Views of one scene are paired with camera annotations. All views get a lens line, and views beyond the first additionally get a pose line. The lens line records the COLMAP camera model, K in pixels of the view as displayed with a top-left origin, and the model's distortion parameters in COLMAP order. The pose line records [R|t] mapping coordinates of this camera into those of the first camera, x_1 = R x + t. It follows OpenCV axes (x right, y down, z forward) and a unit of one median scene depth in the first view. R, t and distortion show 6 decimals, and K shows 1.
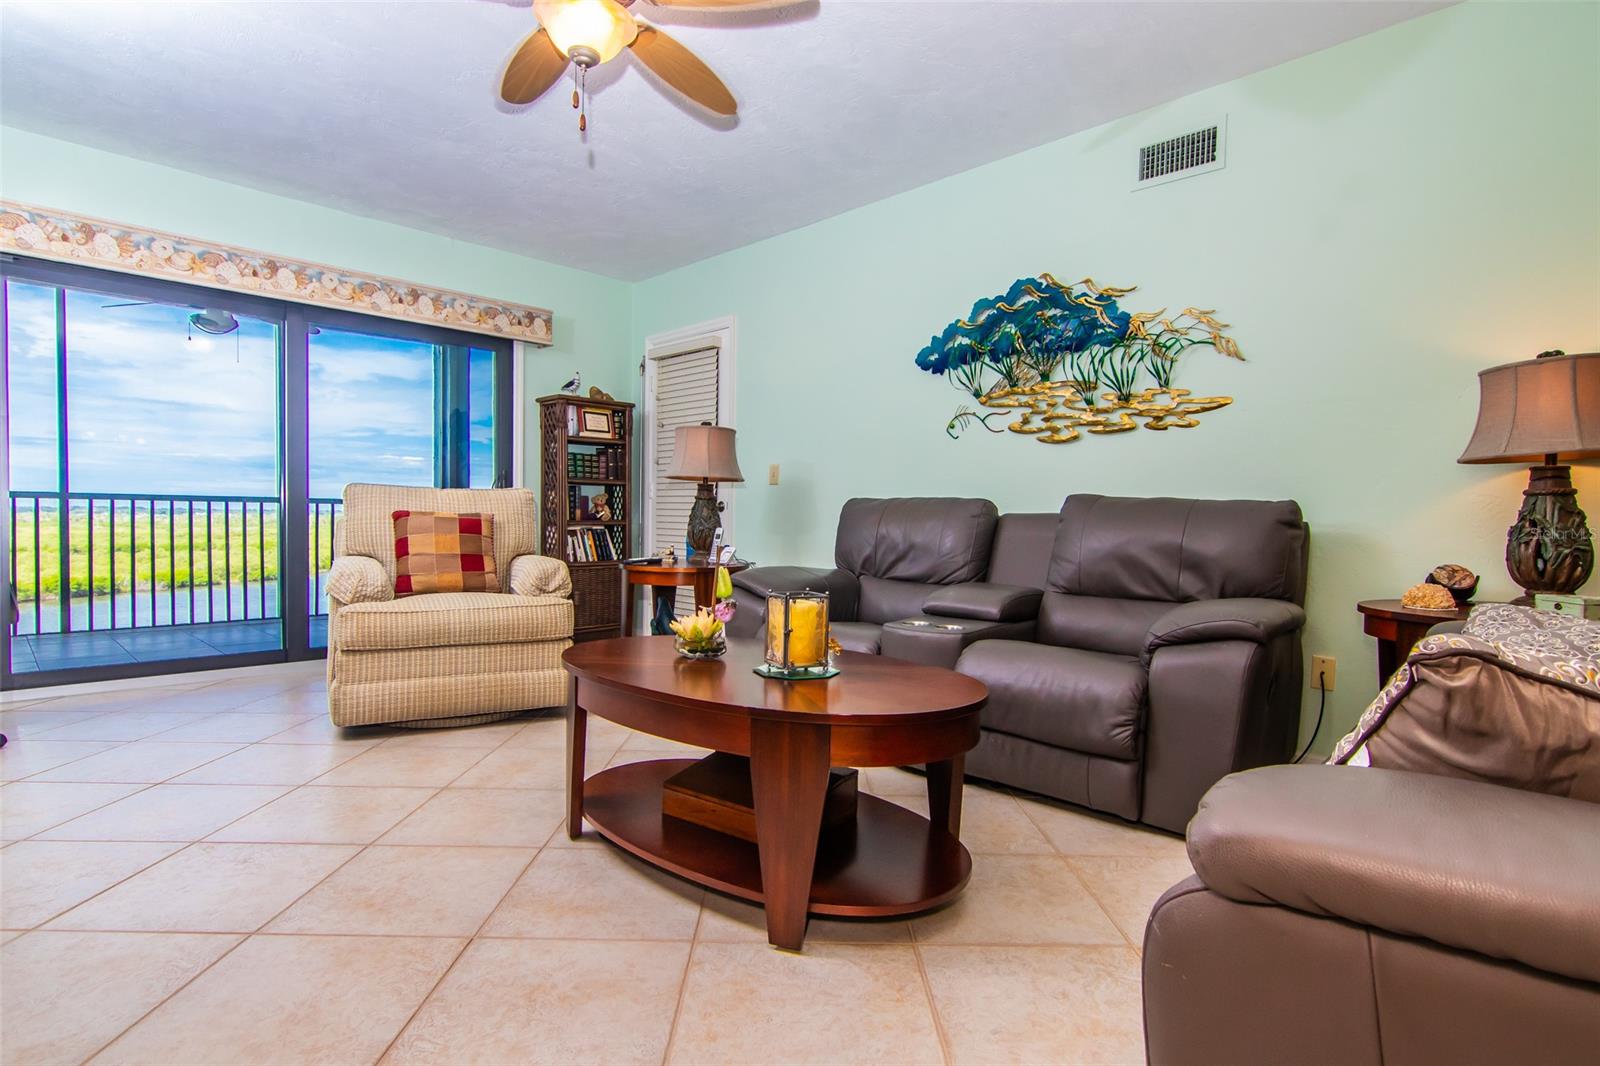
lens RADIAL K [[809.2, 0, 799.9], [0, 809.2, 540.3], [0, 0, 1]] dist [-0.006986, 0.004471]
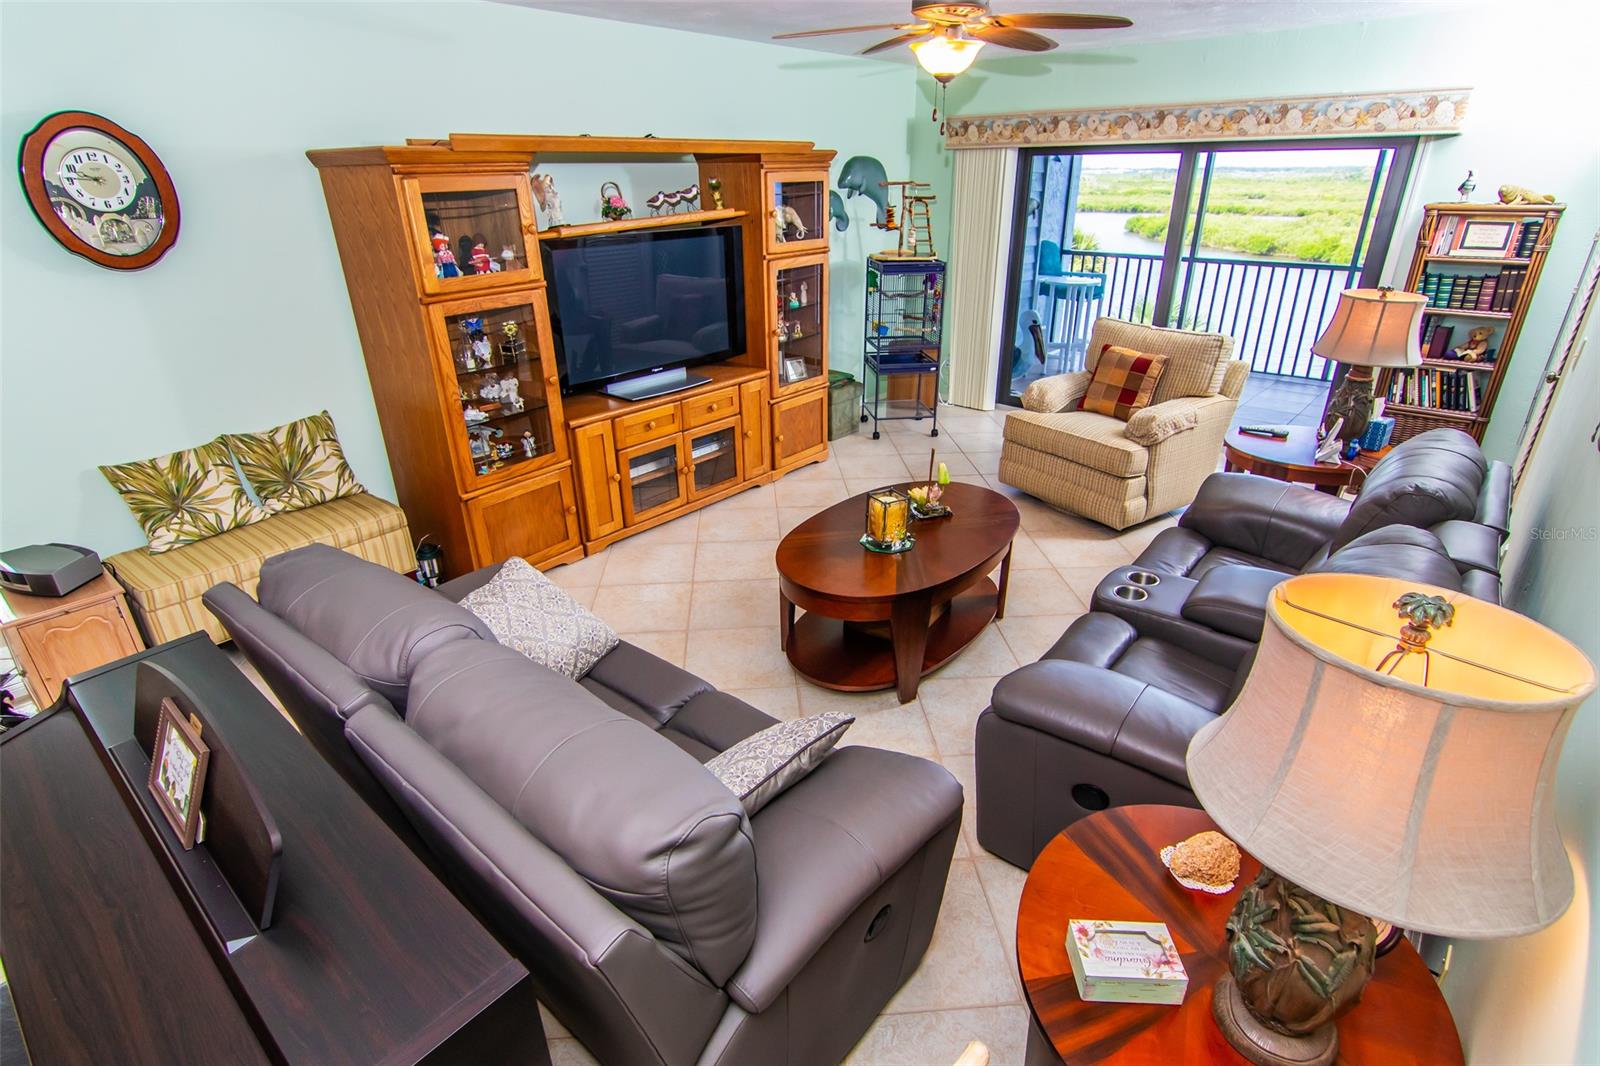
lens RADIAL K [[809.2, 0, 801.0], [0, 809.2, 537.4], [0, 0, 1]] dist [-0.006986, 0.004471]
pose [[0.076715, 0.409705, -0.908986, 0.654454], [0.001908, 0.911611, 0.411049, -0.237205], [0.997051, -0.033268, 0.069152, 0.302810]]
